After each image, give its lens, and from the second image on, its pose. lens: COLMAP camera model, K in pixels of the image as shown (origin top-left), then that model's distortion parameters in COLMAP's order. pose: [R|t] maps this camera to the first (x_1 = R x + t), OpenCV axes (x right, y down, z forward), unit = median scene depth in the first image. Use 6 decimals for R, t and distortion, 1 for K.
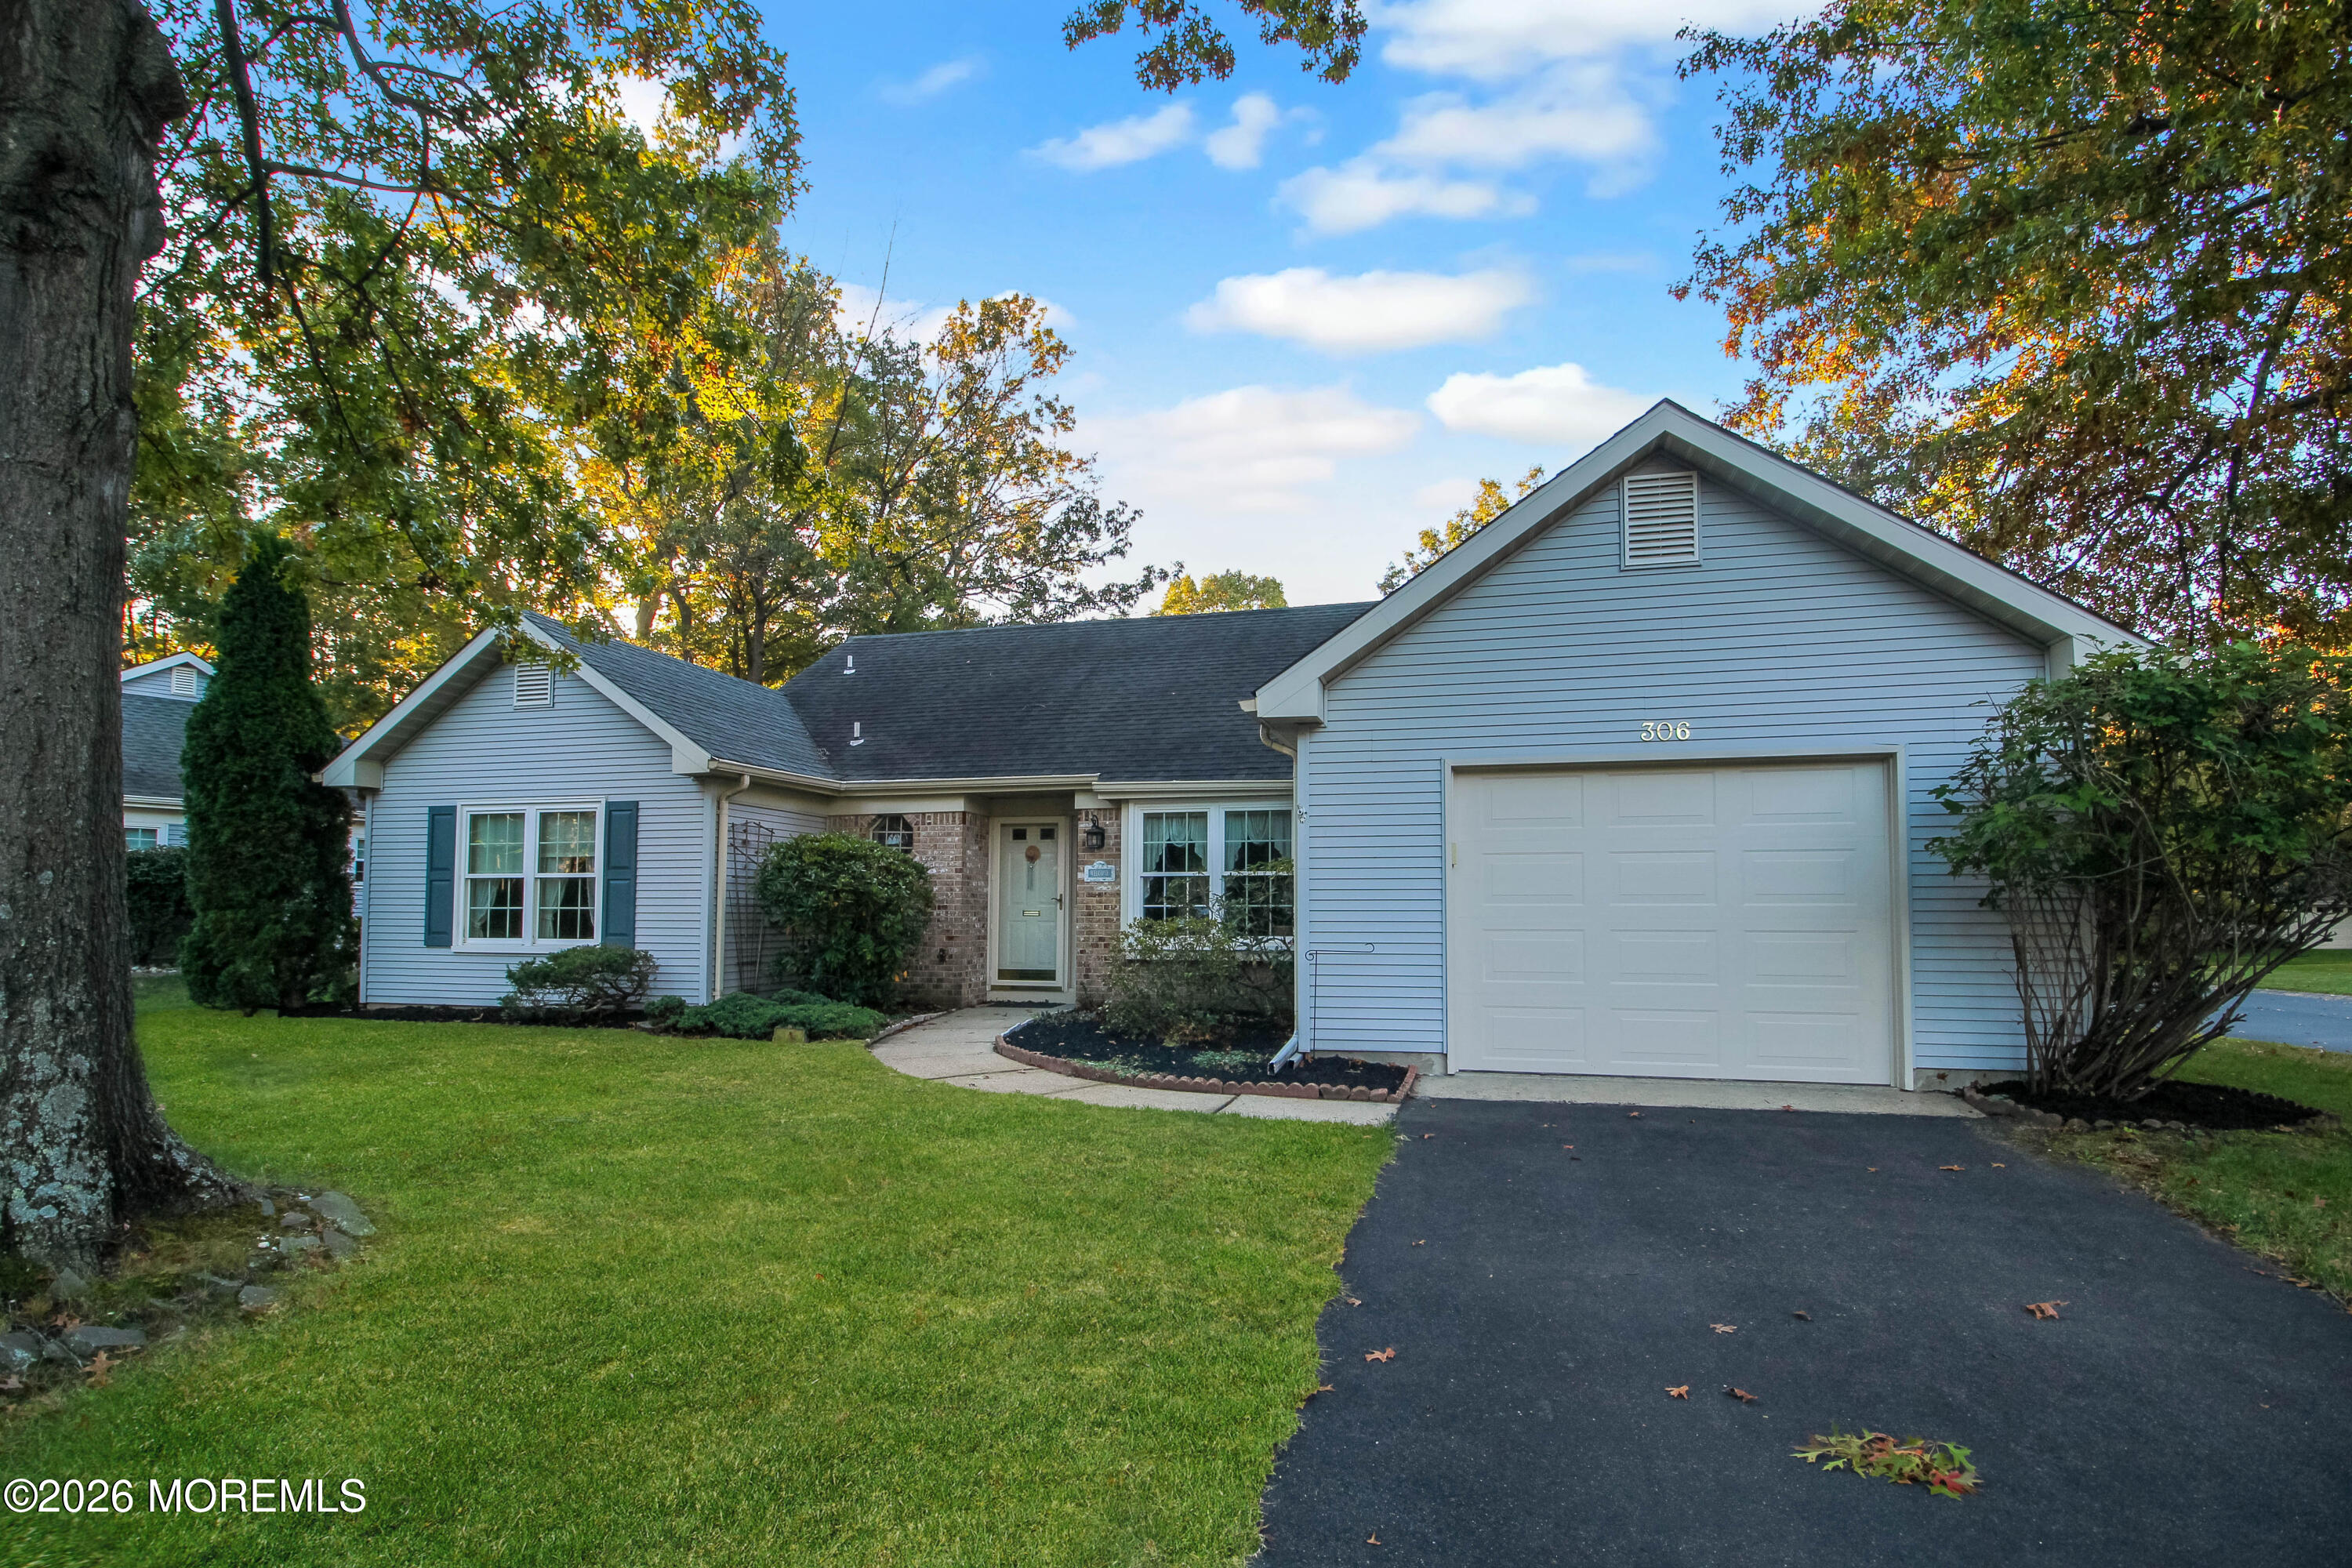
lens RADIAL K [[1097.6, 0, 1192.3], [0, 1097.6, 849.0], [0, 0, 1]] dist [-0.002864, -0.000679]
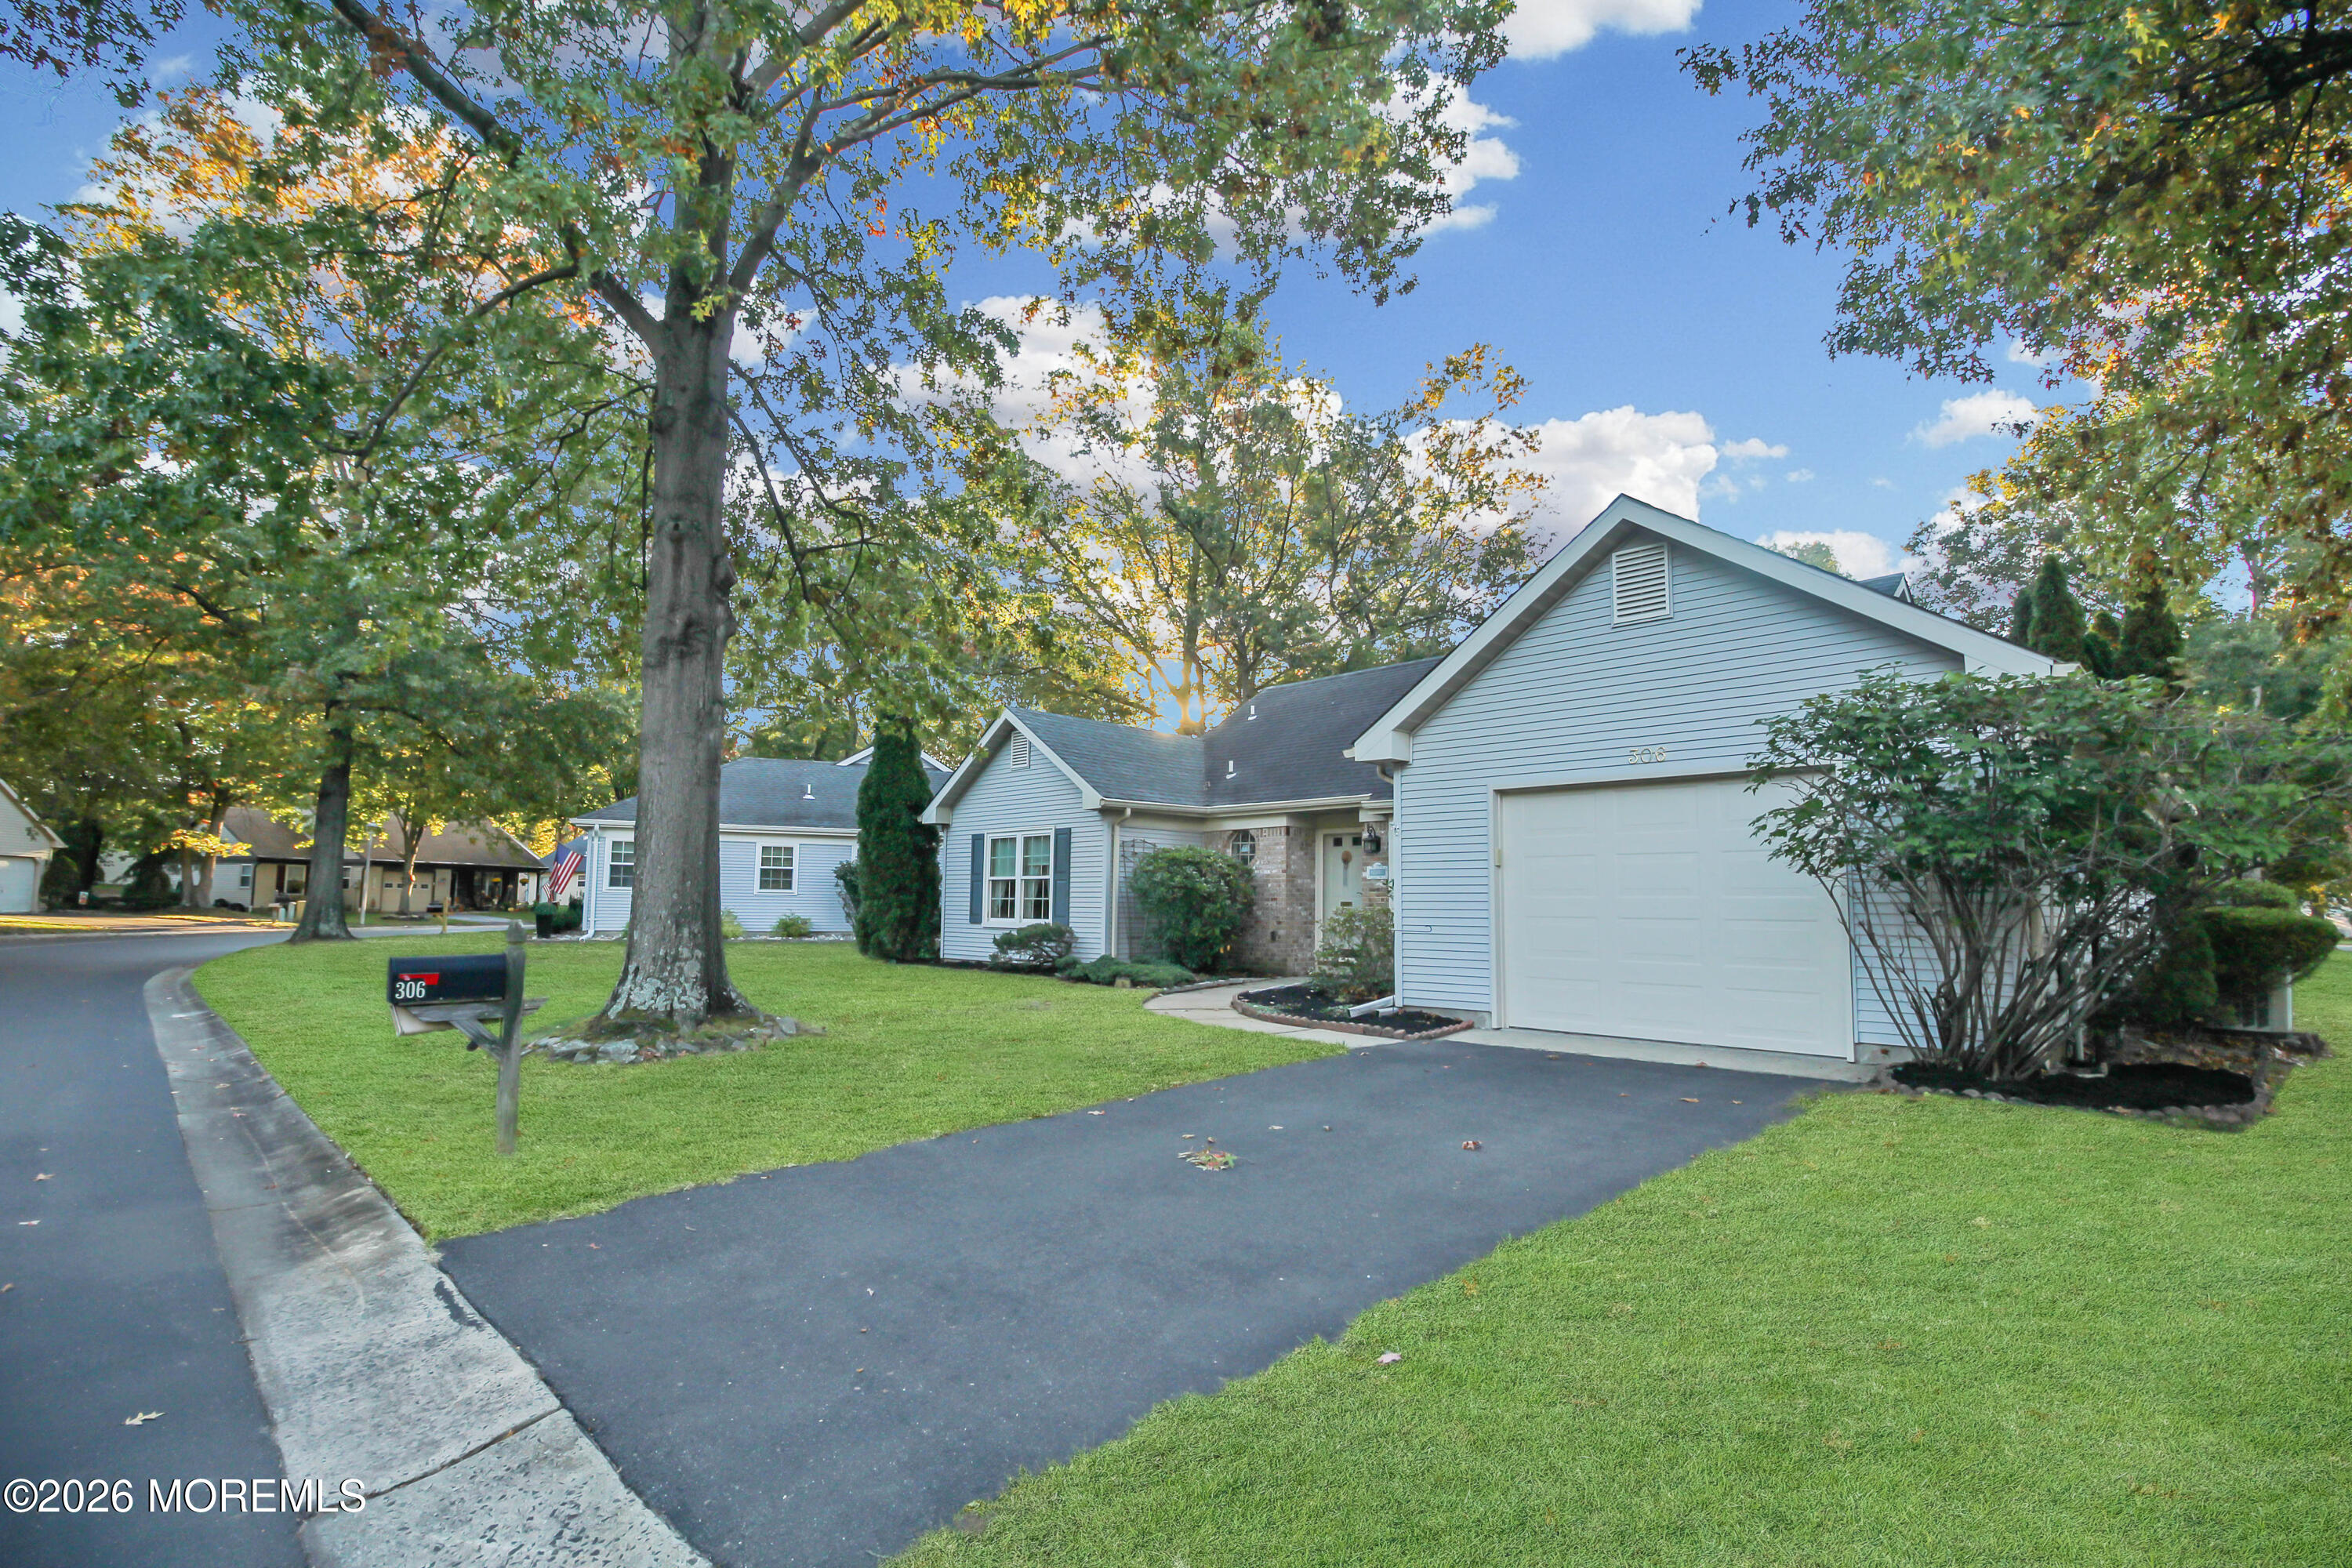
lens RADIAL K [[1055.6, 0, 1183.6], [0, 1055.6, 796.3], [0, 0, 1]] dist [-0.004004, -0.000445]
pose [[0.863621, -0.045631, -0.502072, 0.352559], [0.022132, 0.998367, -0.052667, -0.006757], [0.503655, 0.034372, 0.863221, -0.171027]]
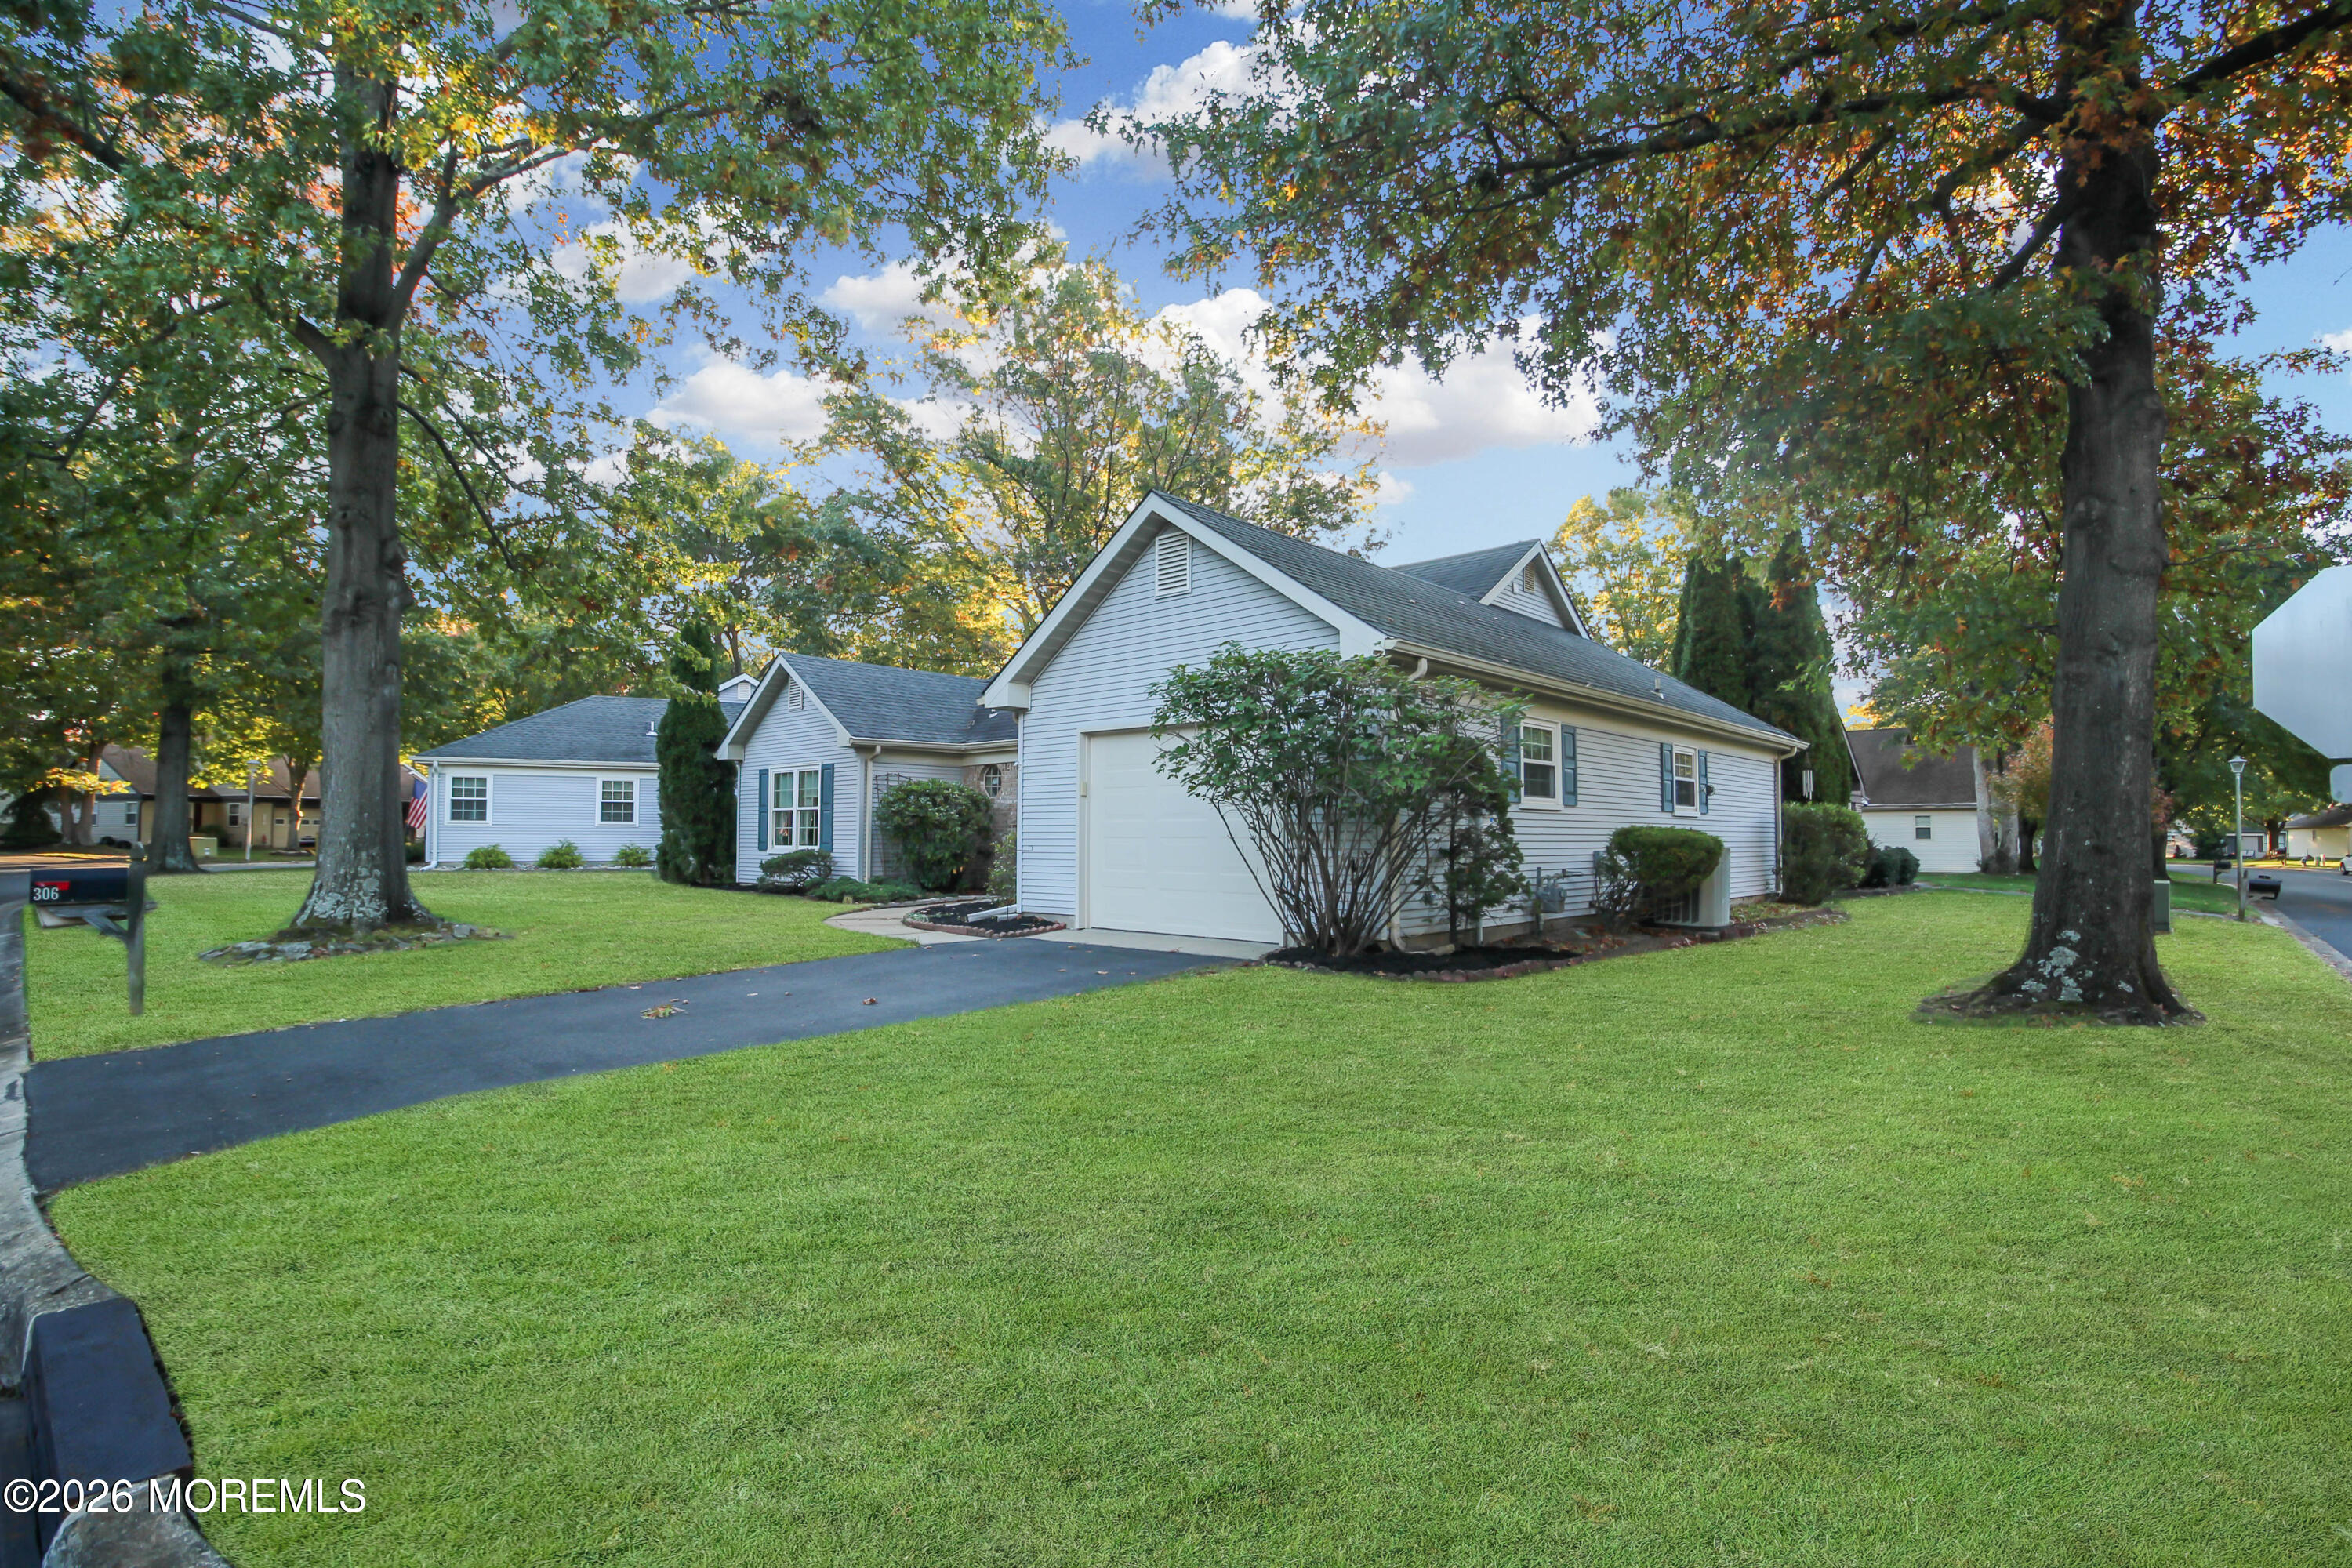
lens RADIAL K [[1044.5, 0, 1176.0], [0, 1044.5, 784.0], [0, 0, 1]] dist [-0.020300, -0.000639]
pose [[0.891516, -0.024153, -0.452346, 0.663720], [0.028690, 0.999583, 0.003171, -0.002053], [0.452081, -0.015804, 0.891837, -0.173706]]
